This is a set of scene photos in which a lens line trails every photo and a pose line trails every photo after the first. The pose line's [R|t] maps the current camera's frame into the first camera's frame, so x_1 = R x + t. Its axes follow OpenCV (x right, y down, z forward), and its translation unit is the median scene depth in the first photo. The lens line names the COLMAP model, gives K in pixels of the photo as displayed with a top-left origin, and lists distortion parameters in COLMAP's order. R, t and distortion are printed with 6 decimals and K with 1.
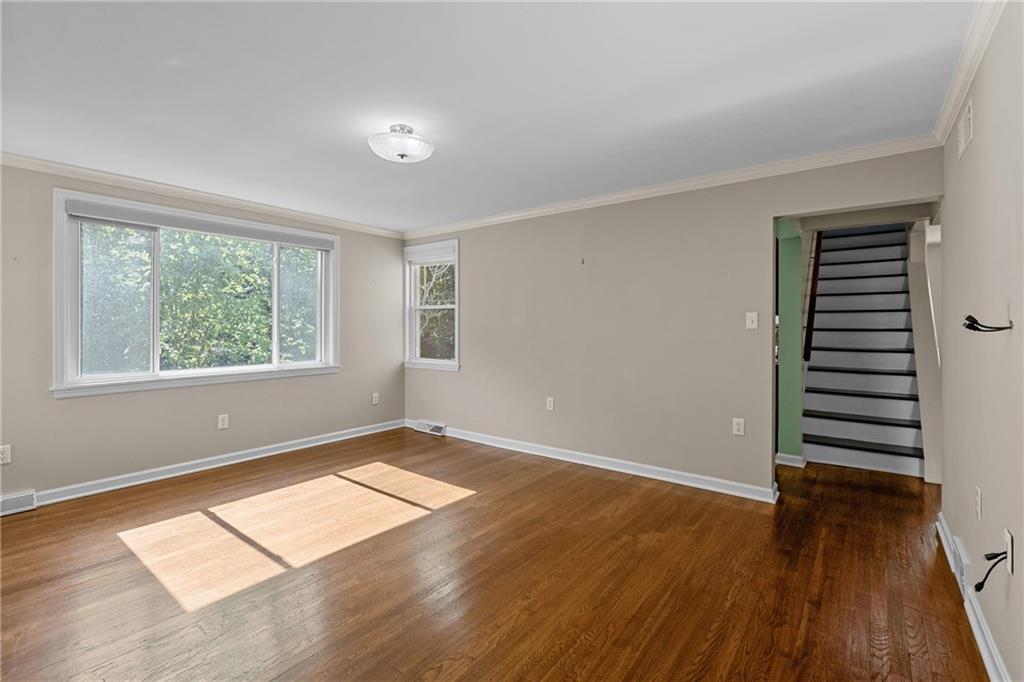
lens RADIAL K [[460.6, 0, 509.9], [0, 460.6, 322.6], [0, 0, 1]] dist [0.002057, -0.000069]
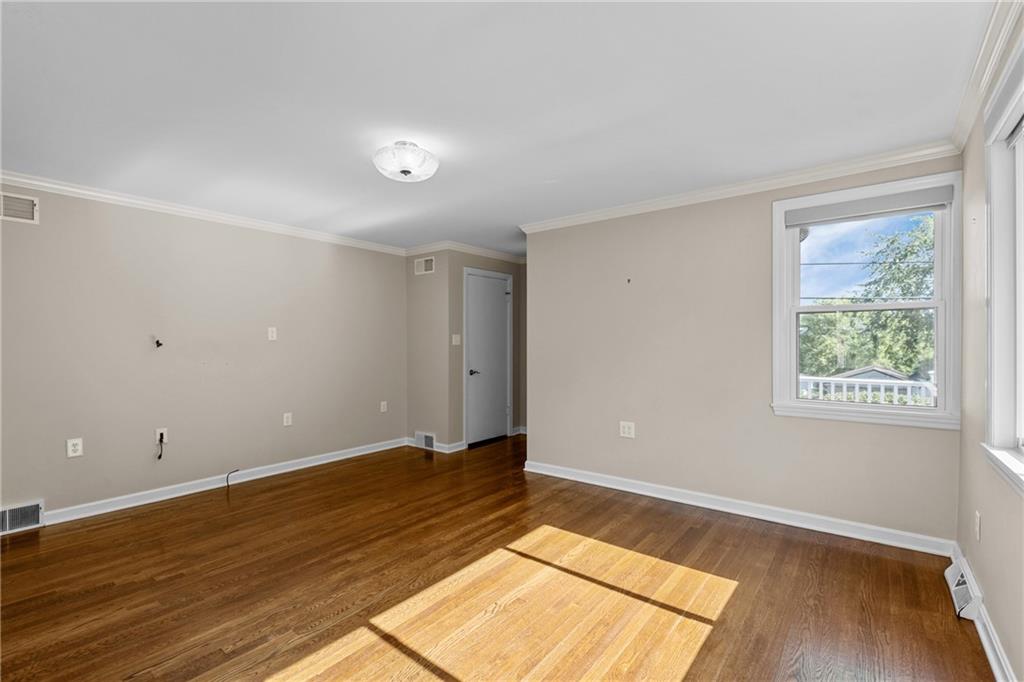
lens RADIAL K [[460.6, 0, 514.0], [0, 460.6, 345.4], [0, 0, 1]] dist [0.002057, -0.000069]
pose [[-0.999973, 0.003422, -0.006480, -0.361305], [0.003446, 0.999987, -0.003833, 0.011408], [0.006467, -0.003855, -0.999972, 1.588051]]
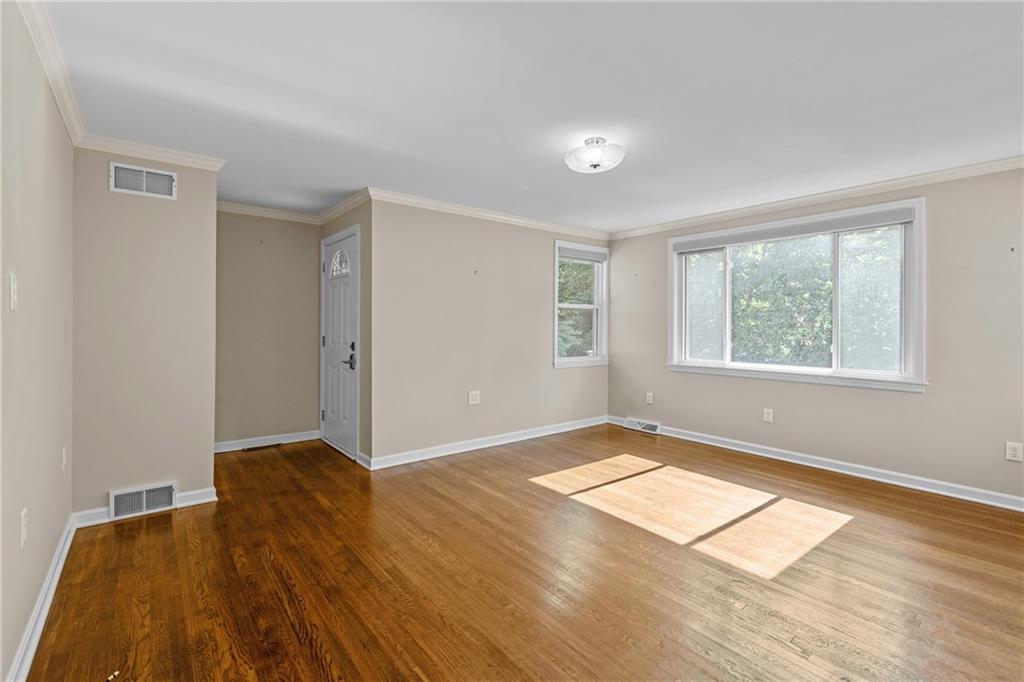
lens RADIAL K [[460.6, 0, 523.6], [0, 460.6, 325.9], [0, 0, 1]] dist [0.002057, -0.000069]
pose [[-0.219683, 0.003316, -0.975566, 0.675742], [0.004698, 0.999986, 0.002341, 0.003947], [0.975560, -0.004069, -0.219696, 0.858143]]
